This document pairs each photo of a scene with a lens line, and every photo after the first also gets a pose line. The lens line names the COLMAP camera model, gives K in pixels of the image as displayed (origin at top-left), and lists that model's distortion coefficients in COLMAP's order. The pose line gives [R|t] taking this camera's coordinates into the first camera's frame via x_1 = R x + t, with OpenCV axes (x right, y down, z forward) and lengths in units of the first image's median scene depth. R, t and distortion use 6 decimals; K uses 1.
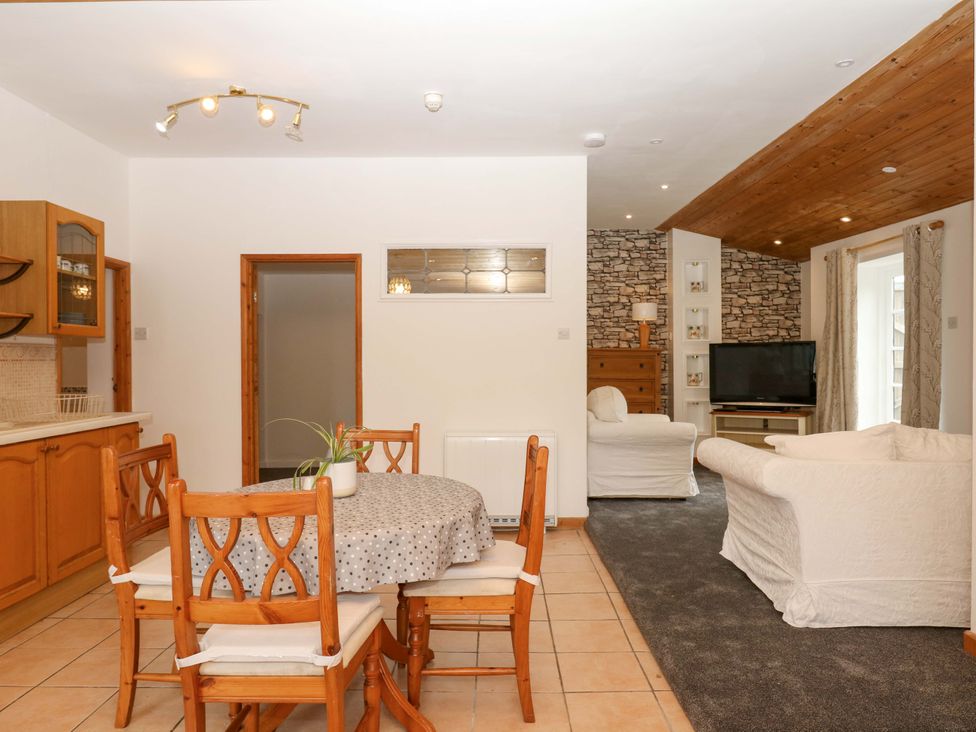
lens RADIAL K [[689.2, 0, 488.8], [0, 689.2, 363.8], [0, 0, 1]] dist [-0.002518, 0.002985]
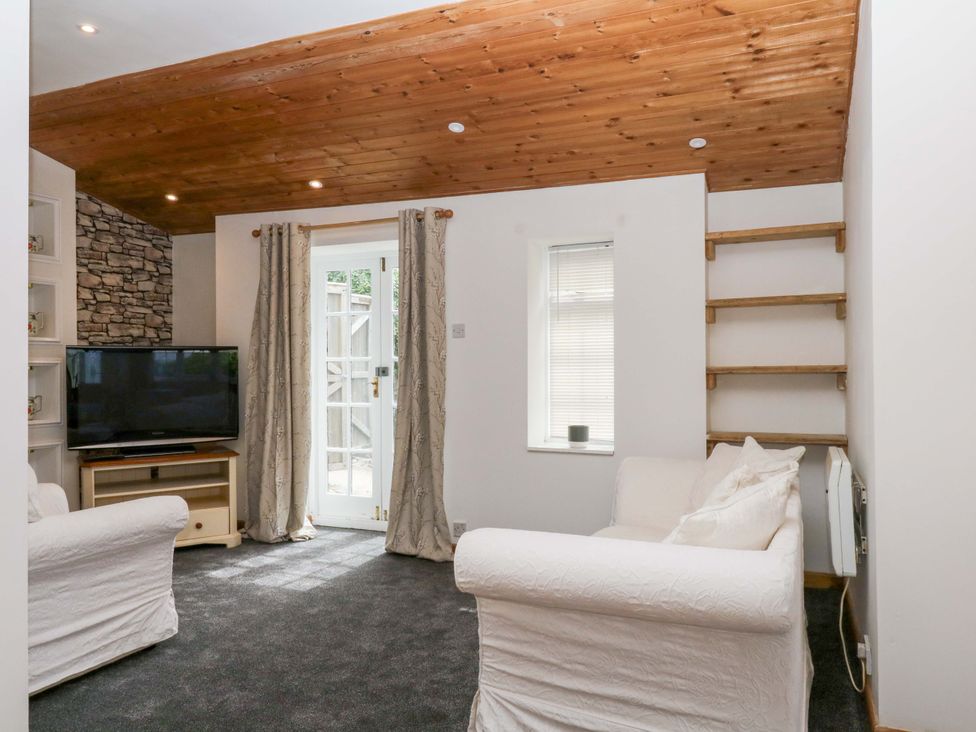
lens RADIAL K [[689.2, 0, 488.3], [0, 689.2, 366.9], [0, 0, 1]] dist [-0.002518, 0.002985]
pose [[0.383098, 0.006332, 0.923686, -0.077933], [0.004139, 0.999955, -0.008571, -0.005026], [-0.923698, 0.007107, 0.383055, 0.455786]]
